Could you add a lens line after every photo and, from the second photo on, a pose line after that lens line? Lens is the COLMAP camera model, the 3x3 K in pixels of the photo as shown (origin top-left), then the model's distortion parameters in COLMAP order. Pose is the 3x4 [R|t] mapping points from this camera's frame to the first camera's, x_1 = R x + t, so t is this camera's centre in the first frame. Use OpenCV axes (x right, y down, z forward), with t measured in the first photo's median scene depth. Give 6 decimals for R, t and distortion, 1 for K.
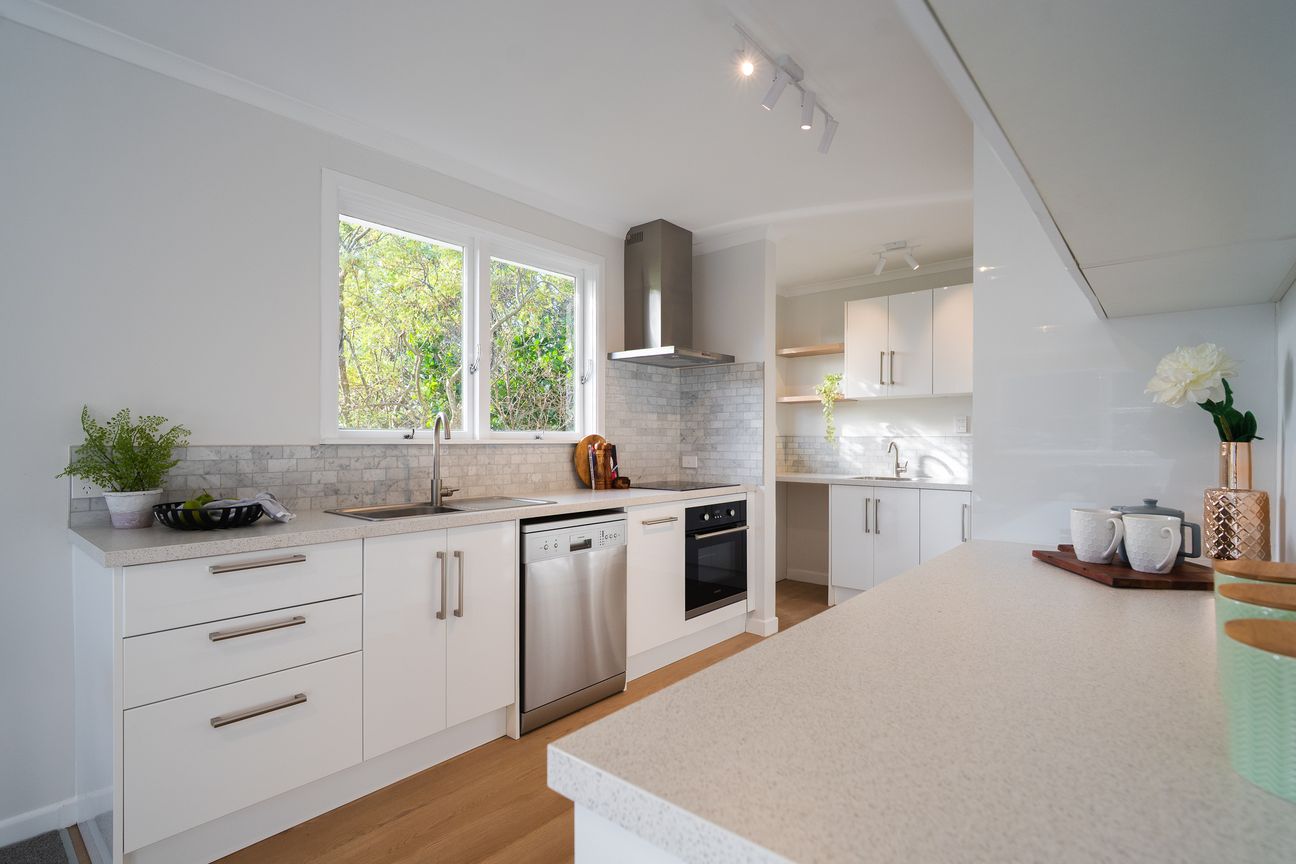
lens RADIAL K [[612.3, 0, 658.0], [0, 612.3, 437.8], [0, 0, 1]] dist [0.000425, 0.000113]
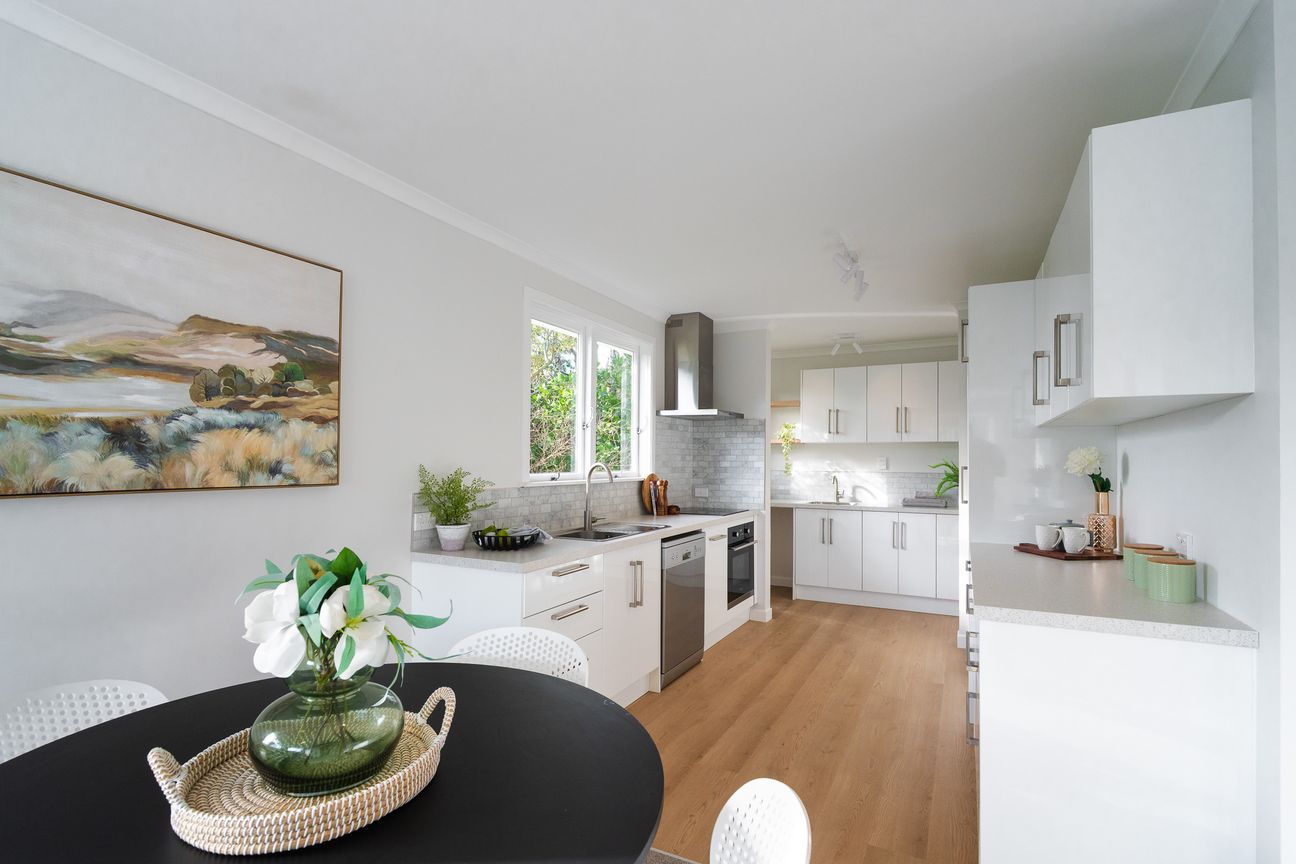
lens RADIAL K [[606.6, 0, 649.6], [0, 606.6, 449.4], [0, 0, 1]] dist [-0.000108, -0.000047]
pose [[0.974589, 0.008616, 0.223833, -0.371698], [-0.005617, 0.999886, -0.014033, -0.035921], [-0.223929, 0.012420, 0.974526, -0.247944]]
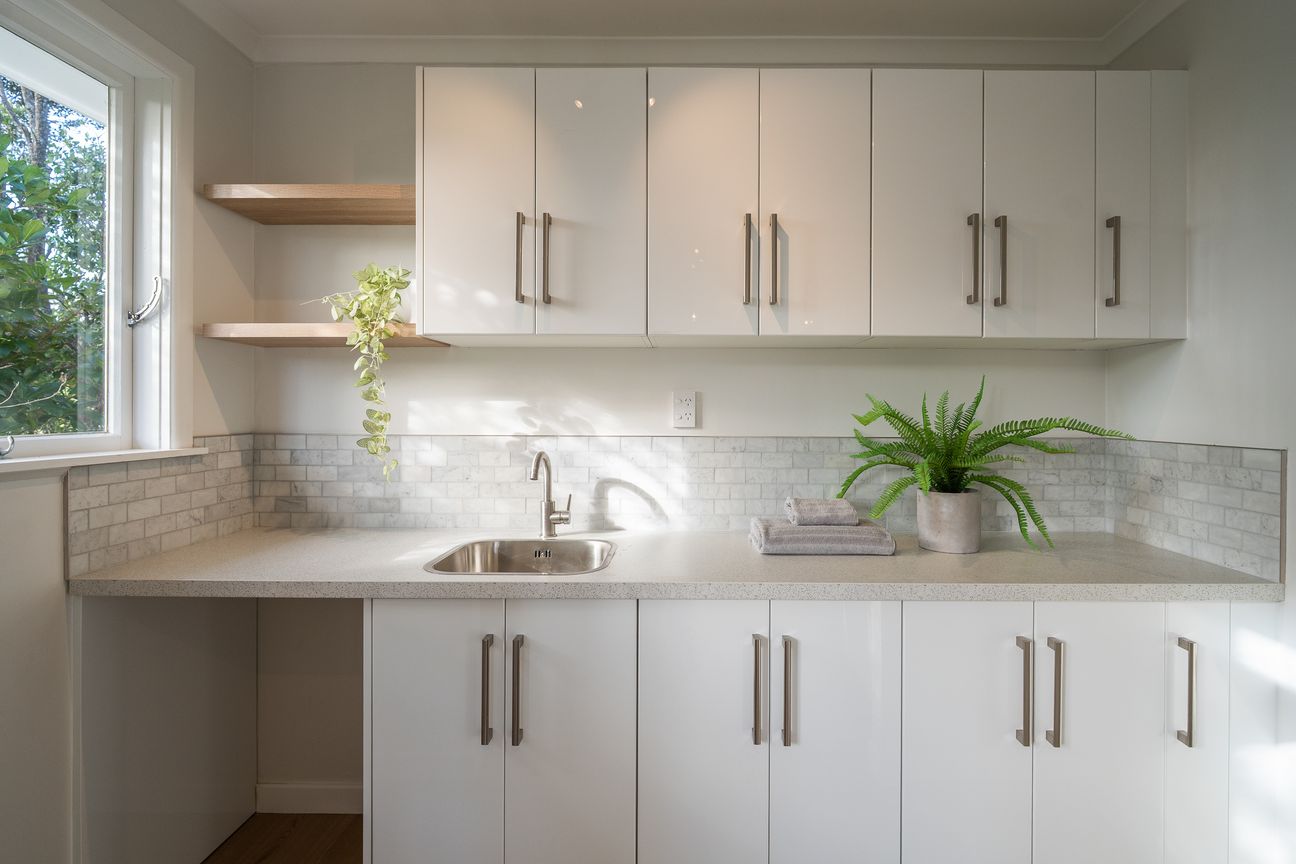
lens RADIAL K [[590.9, 0, 670.1], [0, 590.9, 409.9], [0, 0, 1]] dist [0.000306, -0.000001]
pose [[0.765270, -0.000163, 0.643710, 0.236820], [-0.003710, 0.999982, 0.004663, -0.026957], [-0.643699, -0.005957, 0.765256, 0.772799]]
